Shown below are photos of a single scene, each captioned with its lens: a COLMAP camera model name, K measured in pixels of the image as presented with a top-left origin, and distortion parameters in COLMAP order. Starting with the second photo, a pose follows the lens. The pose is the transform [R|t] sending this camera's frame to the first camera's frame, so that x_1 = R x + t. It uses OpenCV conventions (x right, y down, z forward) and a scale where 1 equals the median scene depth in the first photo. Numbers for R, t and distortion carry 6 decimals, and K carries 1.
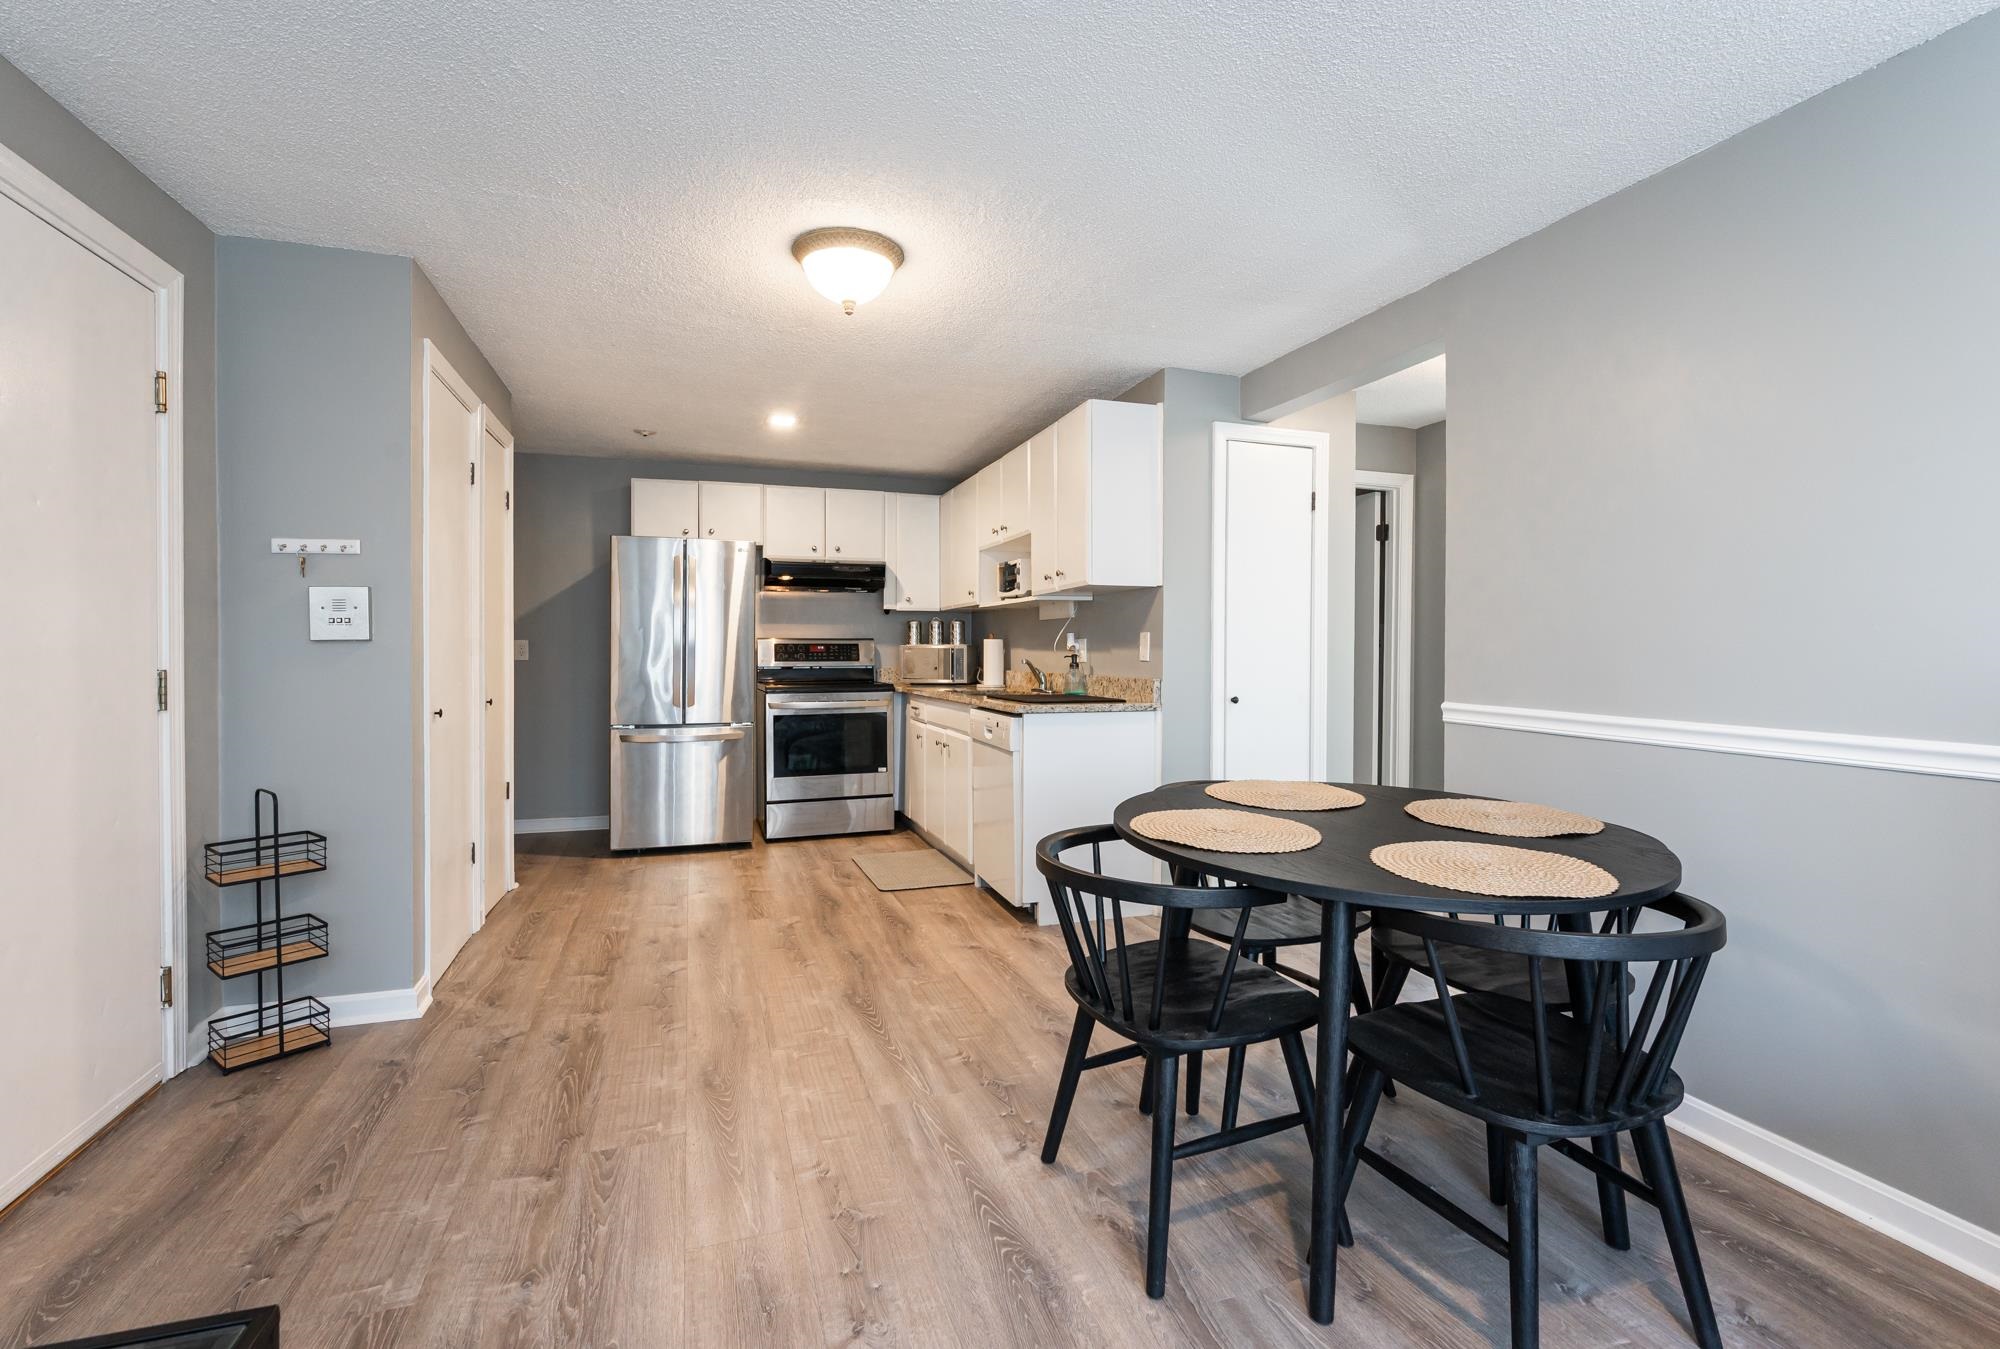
lens RADIAL K [[878.7, 0, 994.5], [0, 878.7, 658.0], [0, 0, 1]] dist [0.000600, 0.000078]
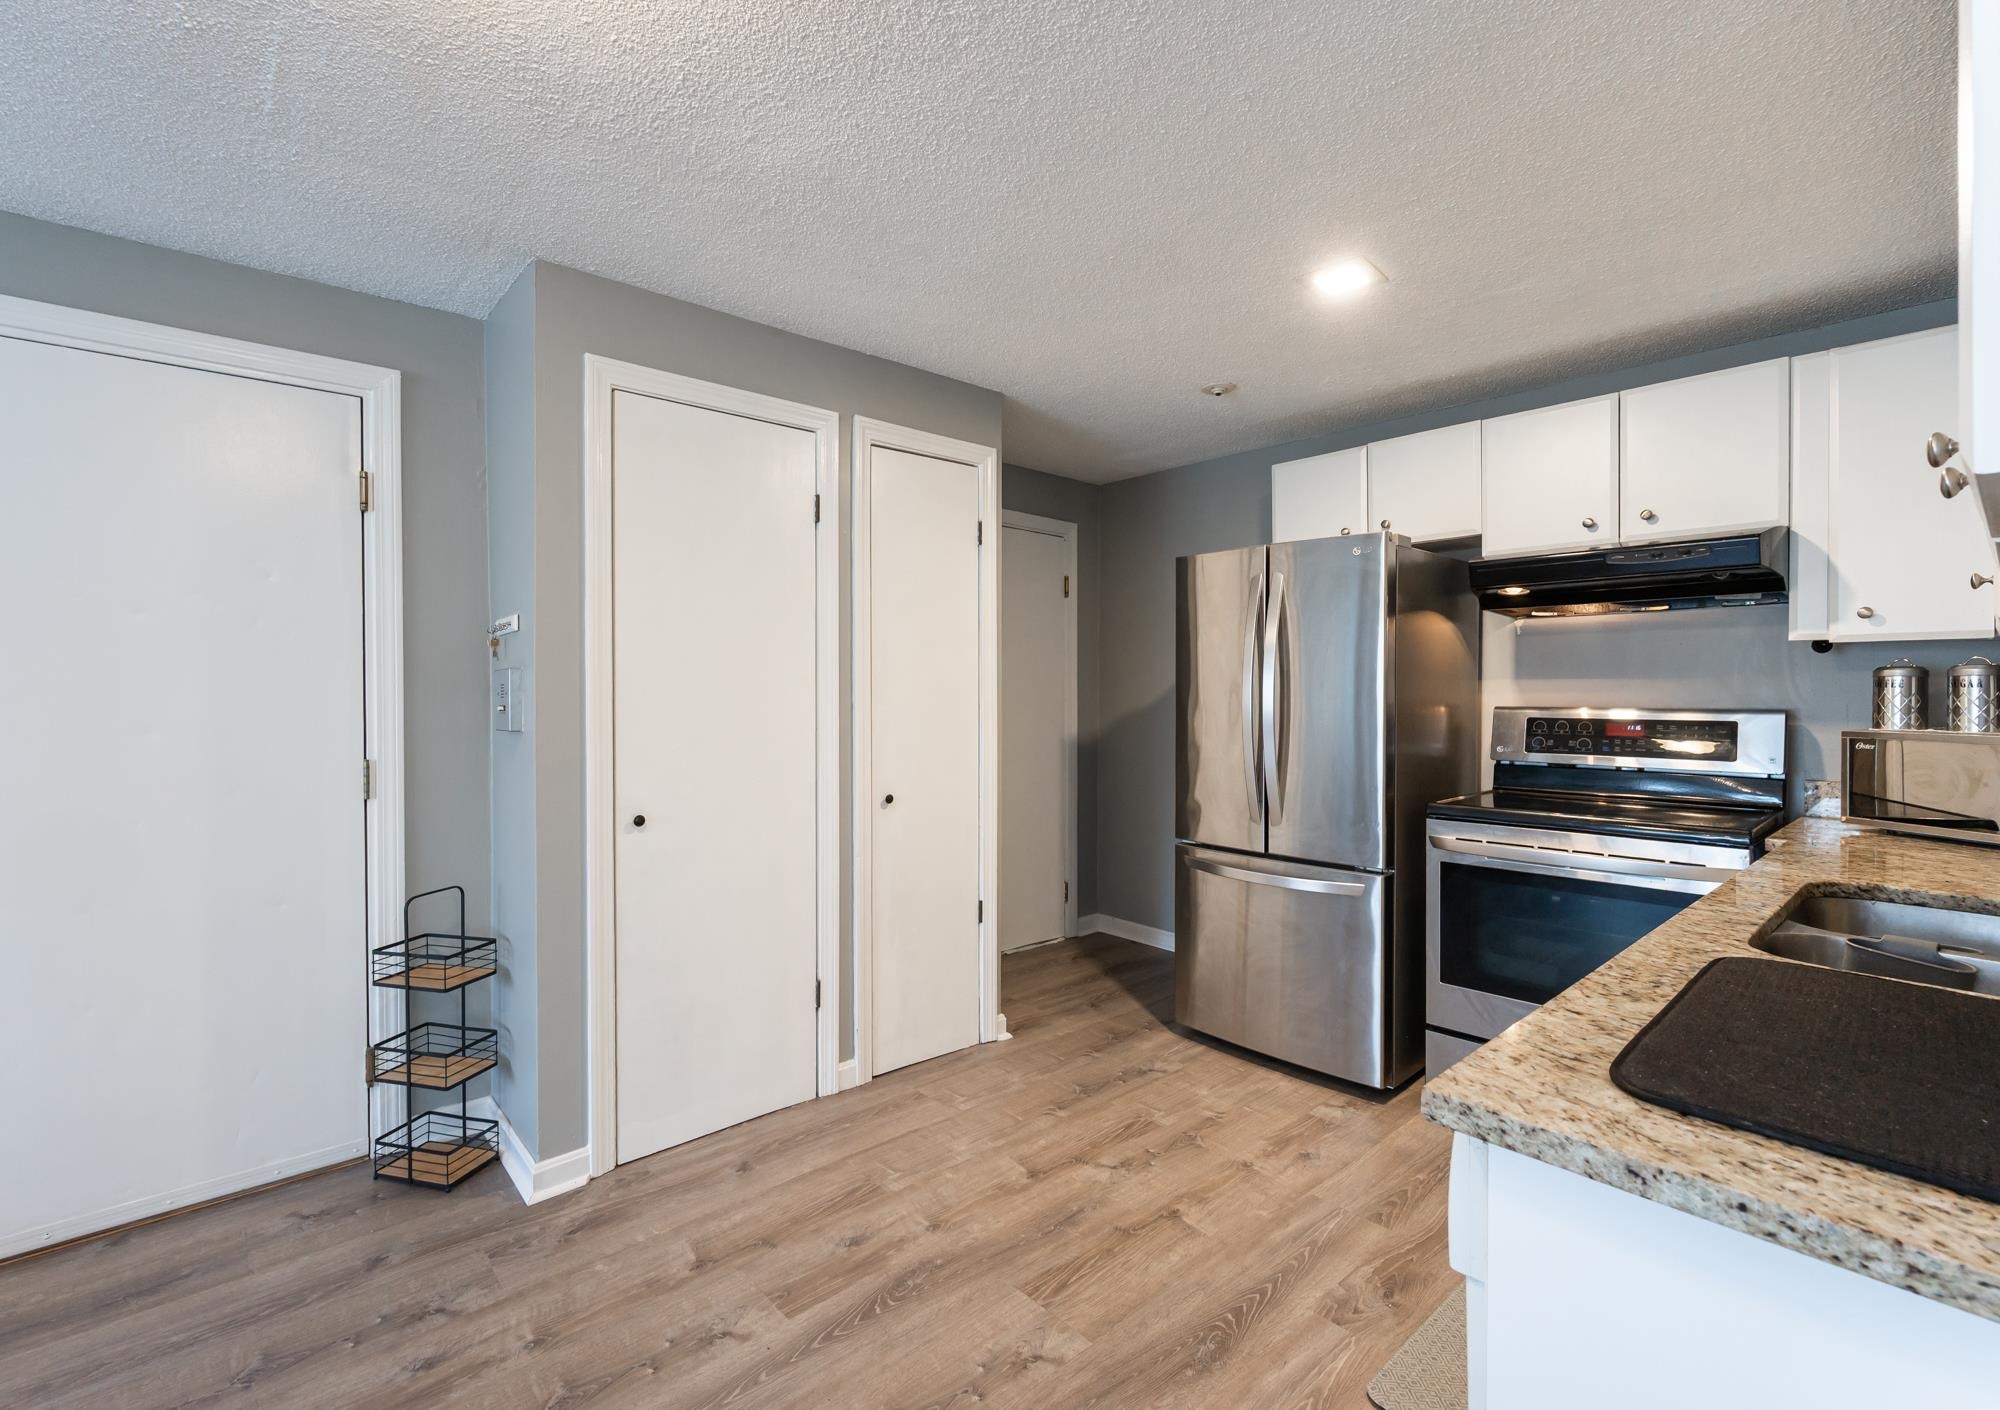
lens RADIAL K [[892.9, 0, 981.3], [0, 892.9, 700.2], [0, 0, 1]] dist [-0.006440, -0.000320]
pose [[0.385720, 0.009671, -0.922565, 0.126790], [-0.009535, 0.999933, 0.006496, -0.030053], [0.922567, 0.006291, 0.385786, 0.548128]]
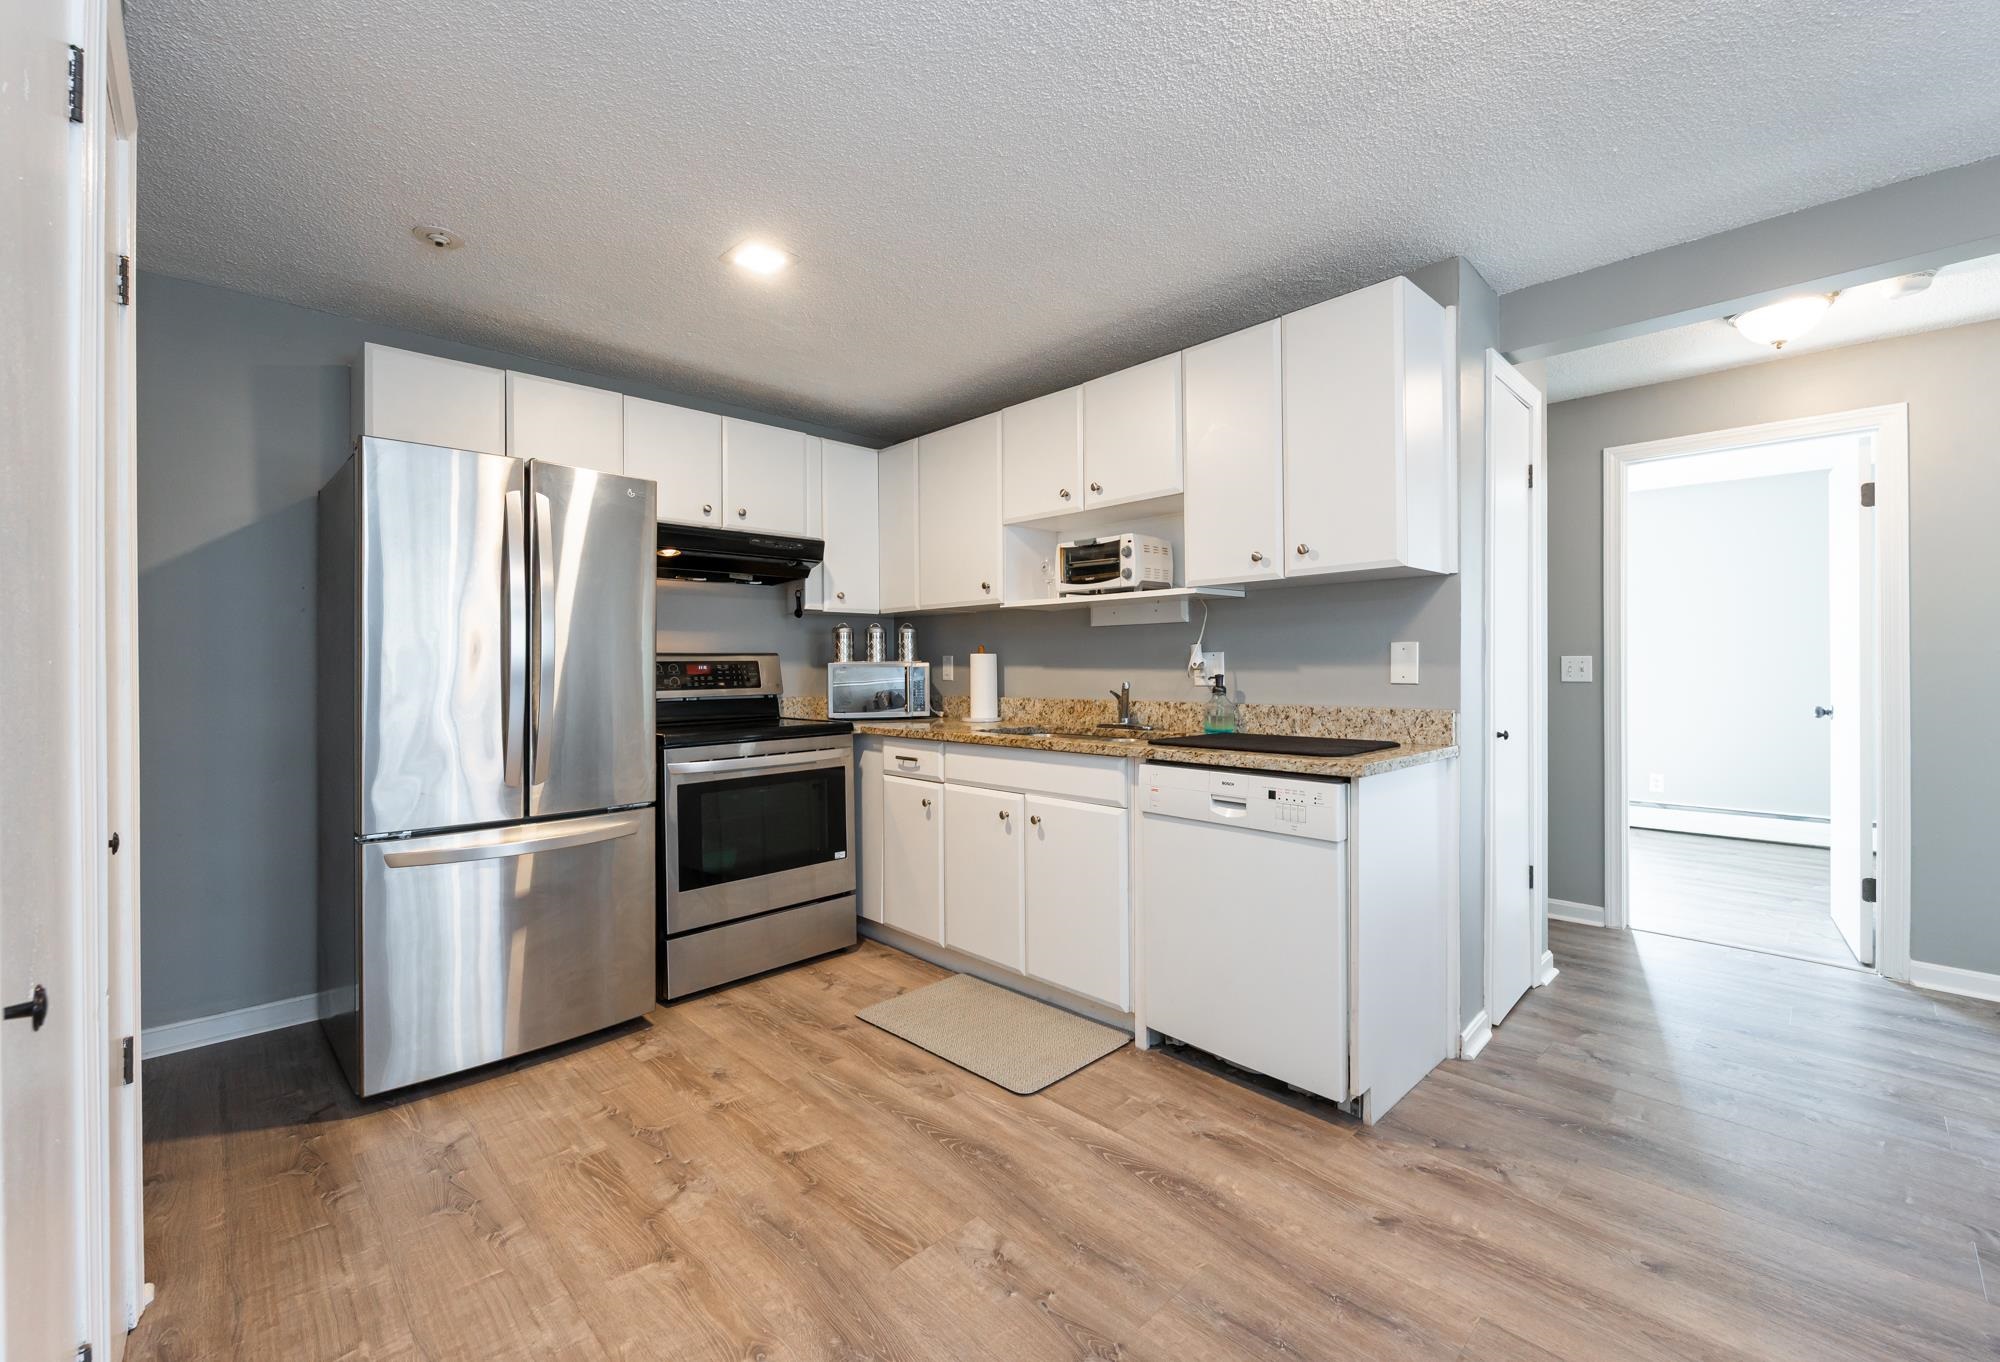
lens RADIAL K [[827.4, 0, 1009.1], [0, 827.4, 670.5], [0, 0, 1]] dist [-0.001856, -0.000084]
pose [[0.903603, -0.010452, 0.428243, -0.286262], [0.011792, 0.999930, -0.000476, -0.007610], [-0.428208, 0.005480, 0.903663, 0.410132]]
